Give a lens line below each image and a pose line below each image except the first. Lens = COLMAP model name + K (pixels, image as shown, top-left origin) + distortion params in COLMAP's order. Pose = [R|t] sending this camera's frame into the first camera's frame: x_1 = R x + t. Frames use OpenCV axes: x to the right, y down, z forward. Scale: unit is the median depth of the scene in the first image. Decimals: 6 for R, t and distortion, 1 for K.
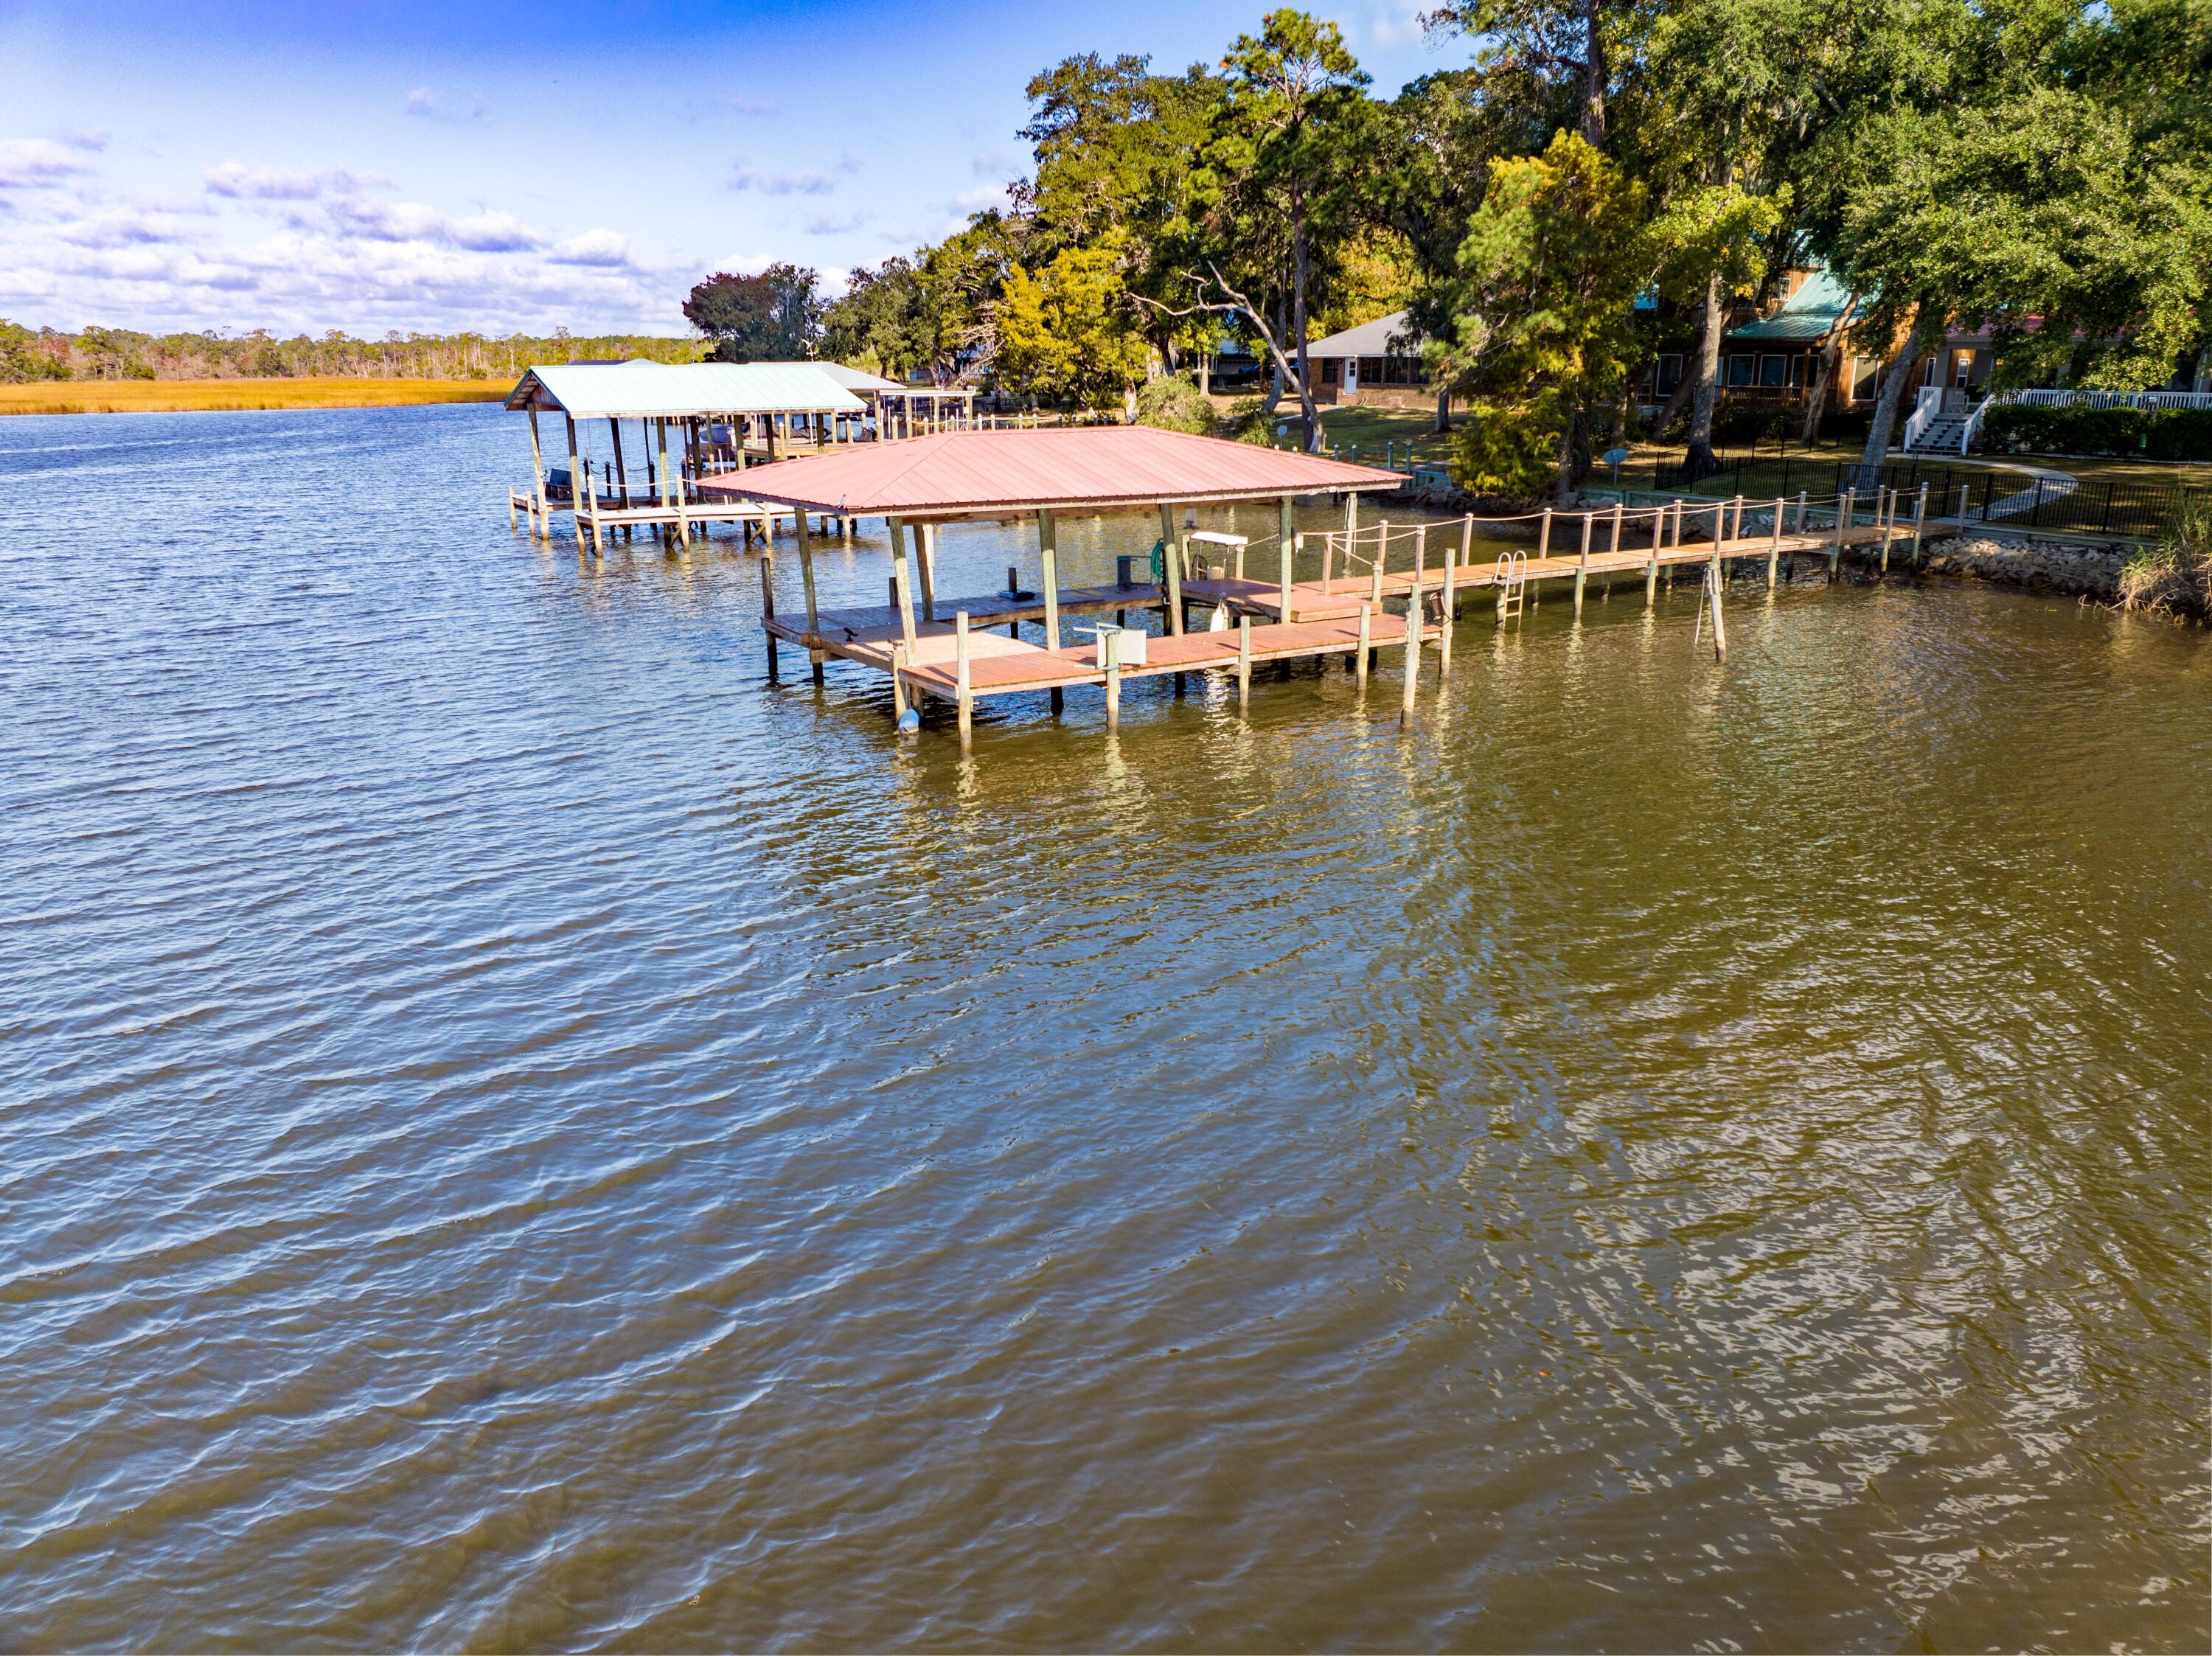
lens RADIAL K [[1559.7, 0, 1112.4], [0, 1559.7, 816.7], [0, 0, 1]] dist [-0.039873, -0.003120]
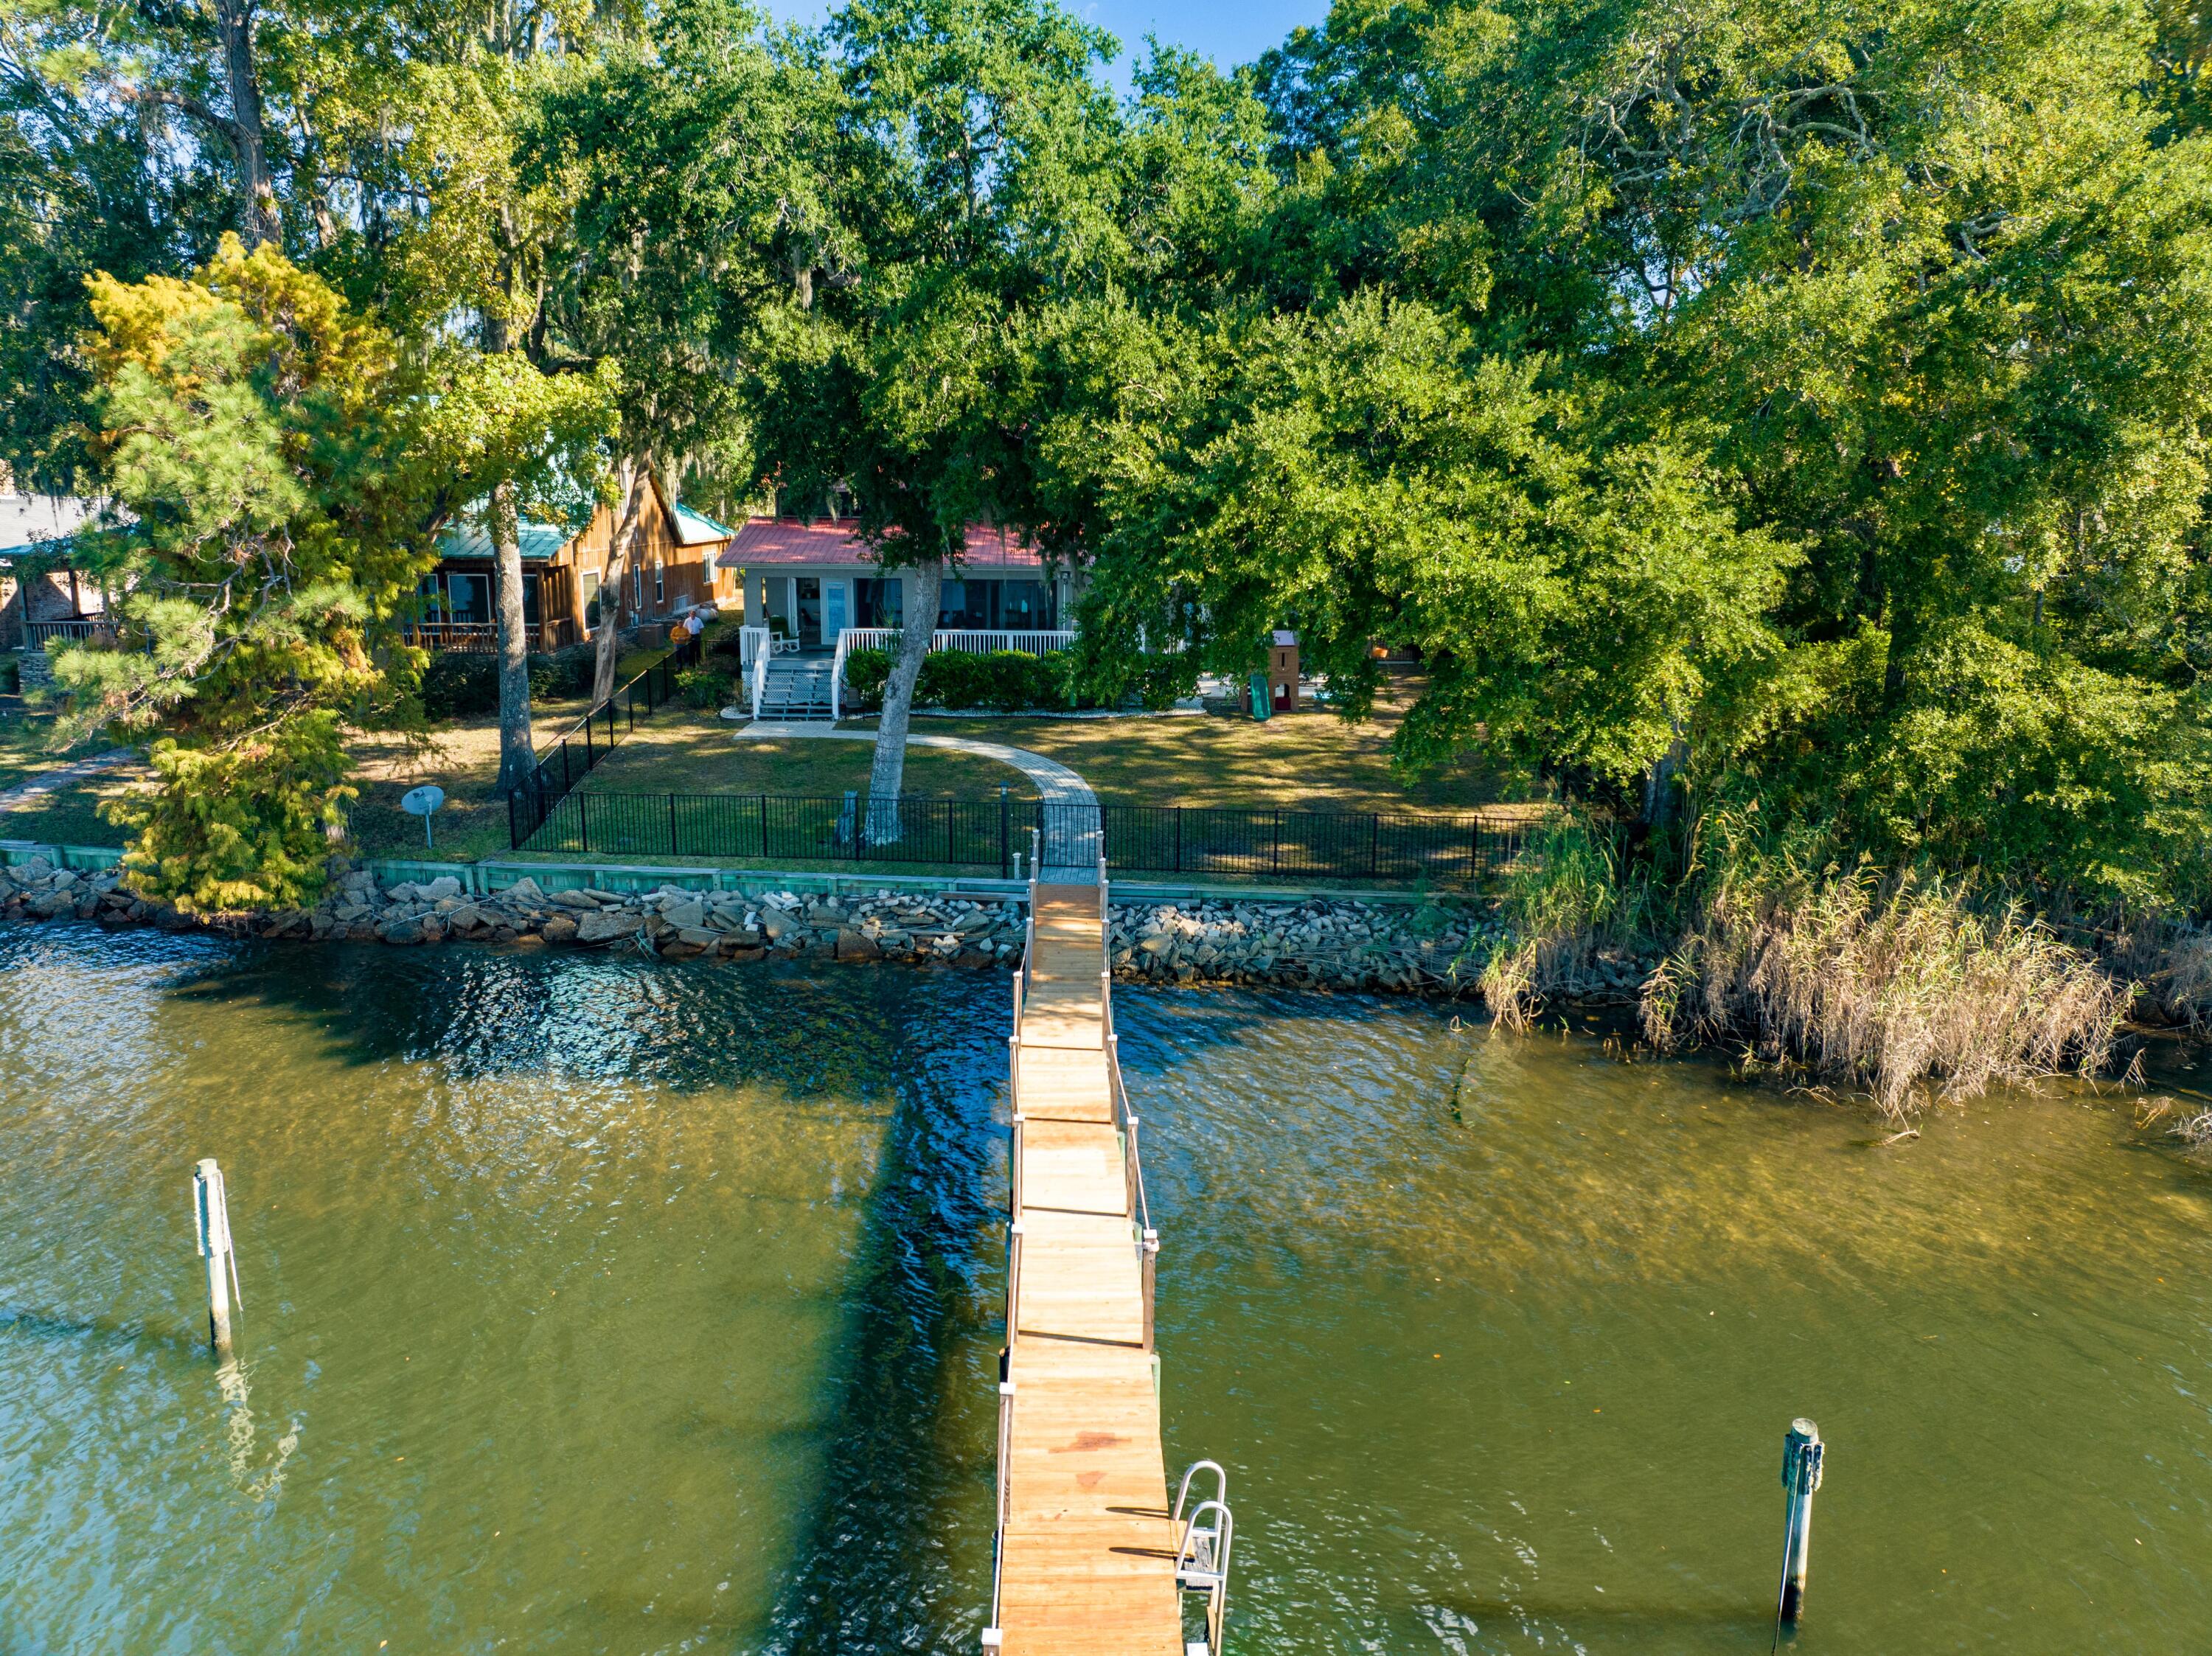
lens RADIAL K [[1559.7, 0, 1112.4], [0, 1559.7, 816.7], [0, 0, 1]] dist [-0.039873, -0.003120]
pose [[0.553577, -0.169766, 0.815311, -0.008544], [0.222810, 0.973505, 0.051423, -0.204069], [-0.802439, 0.153193, 0.576735, 0.470369]]
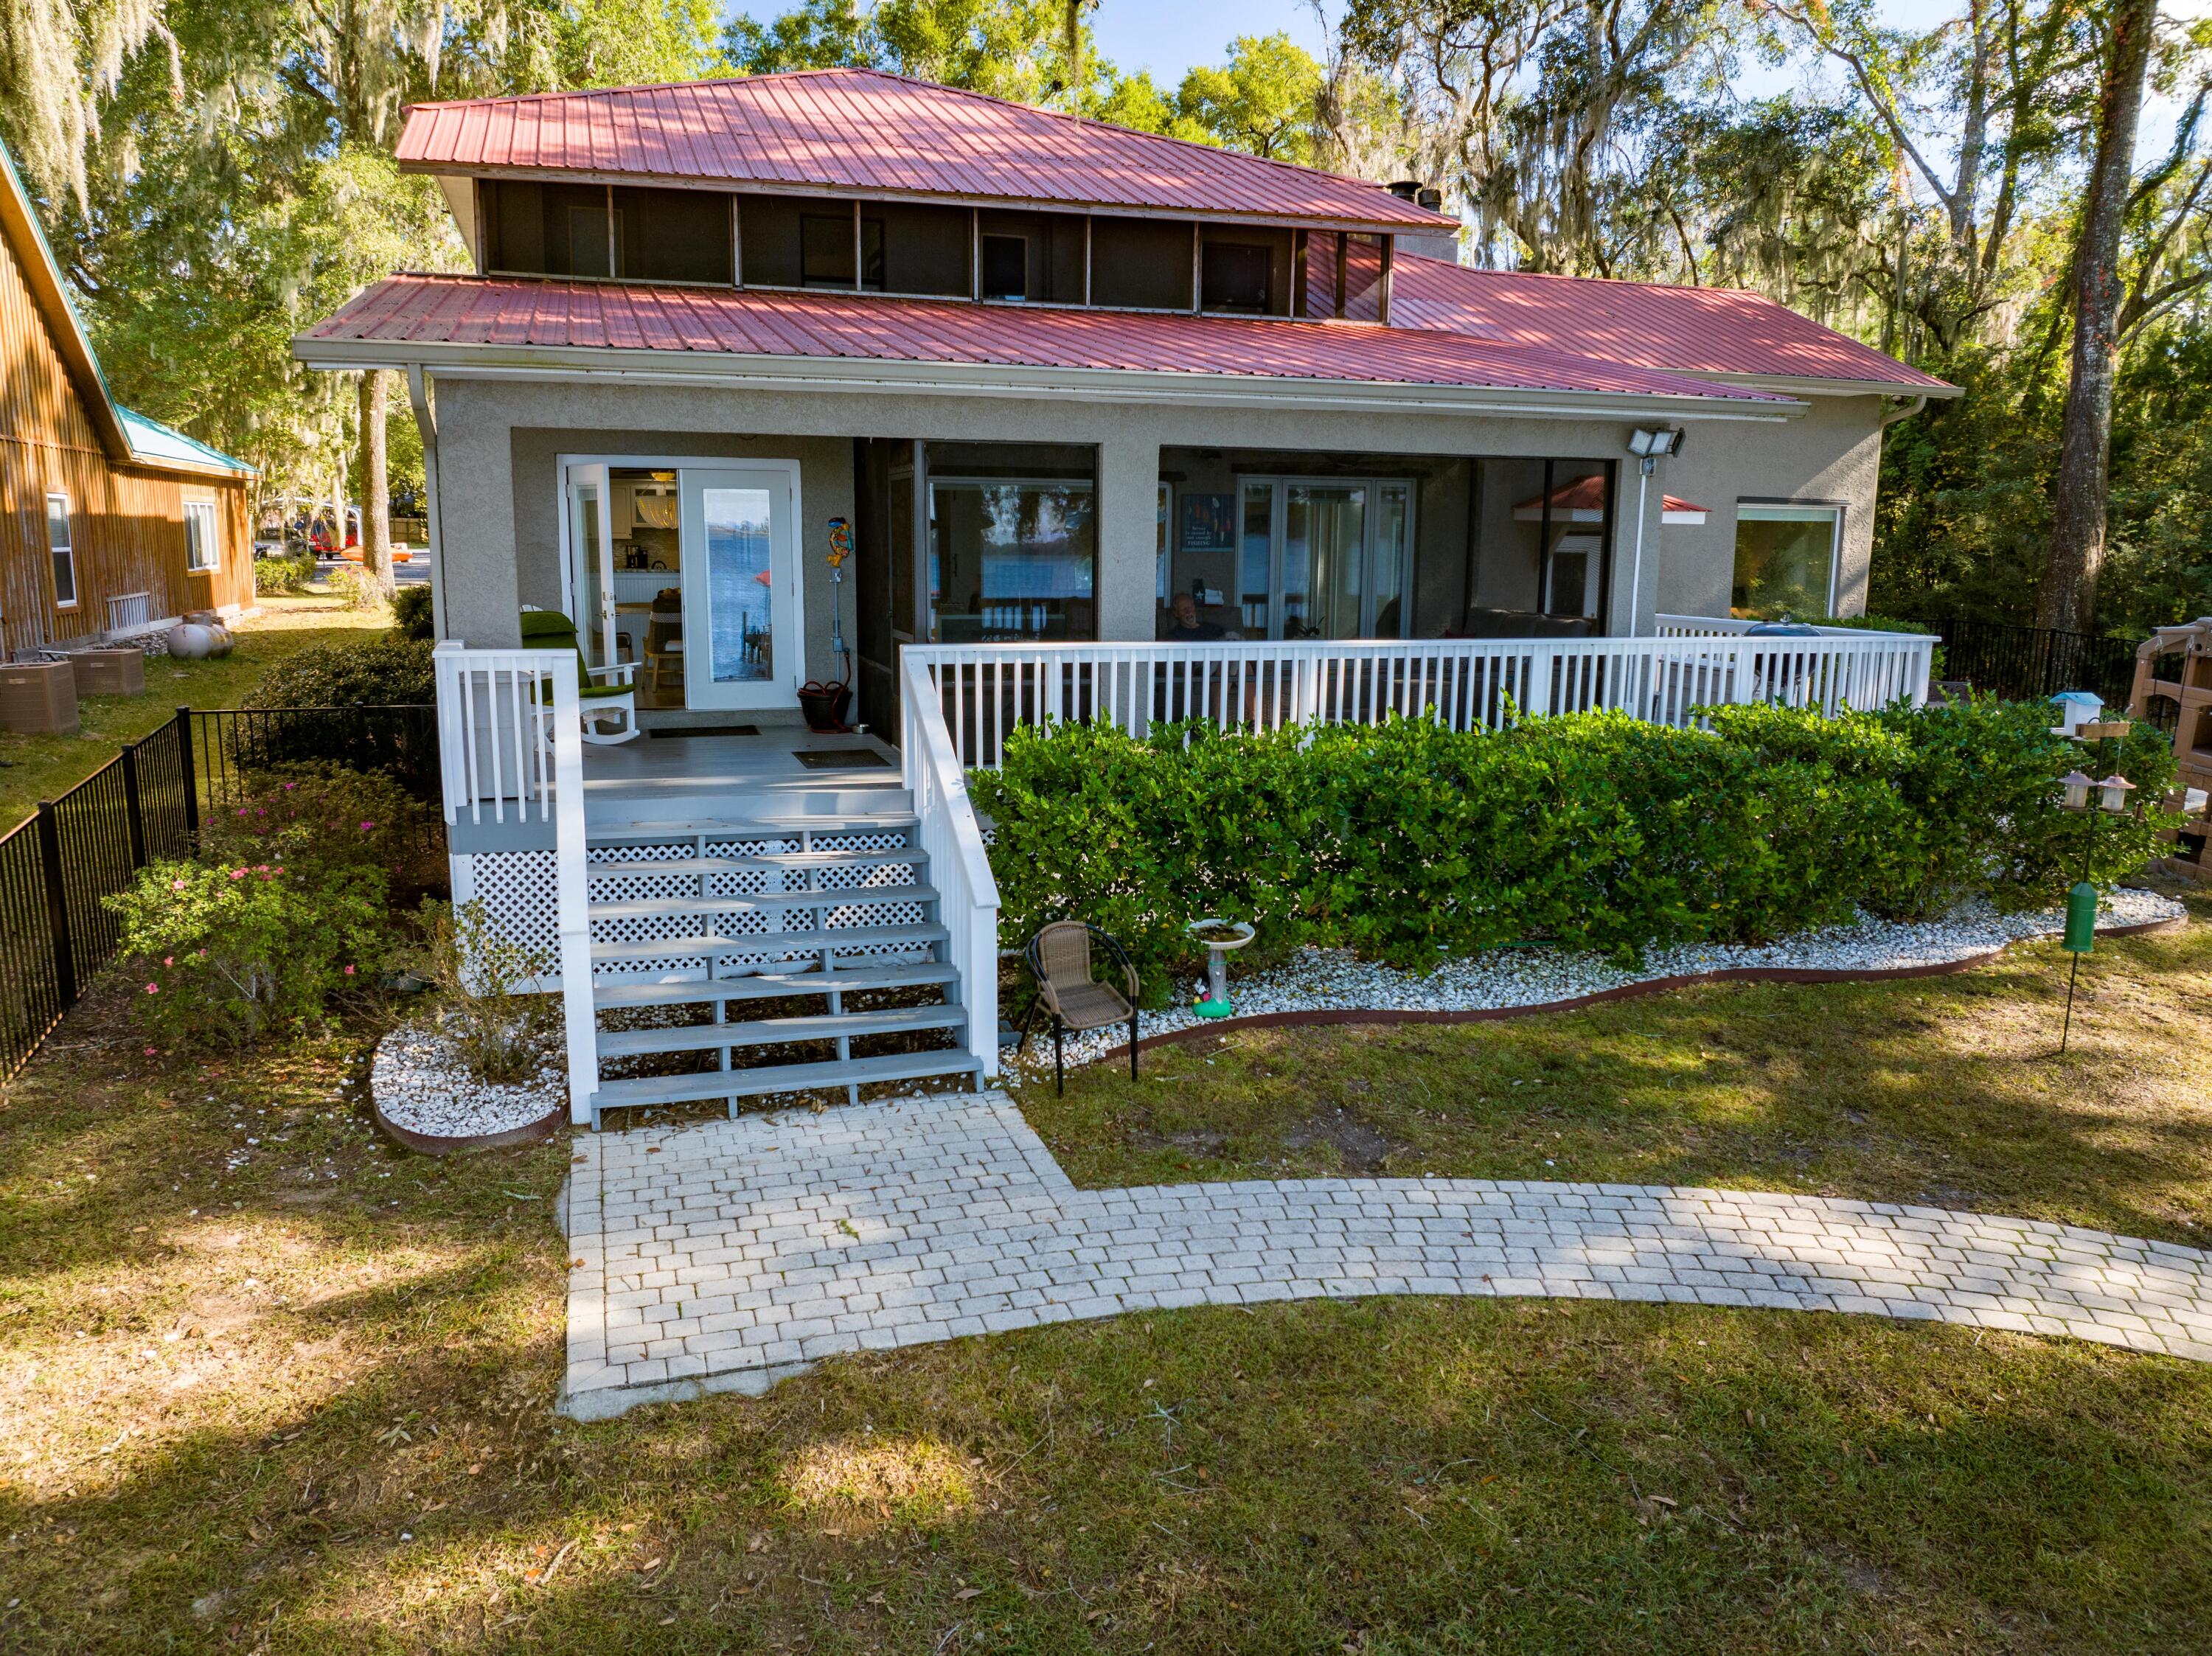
lens RADIAL K [[1559.7, 0, 1112.4], [0, 1559.7, 816.7], [0, 0, 1]] dist [-0.039873, -0.003120]
pose [[0.286232, -0.177310, 0.941612, 0.429344], [0.257264, 0.960865, 0.102732, -0.284271], [-0.922977, 0.212838, 0.320645, 0.970724]]
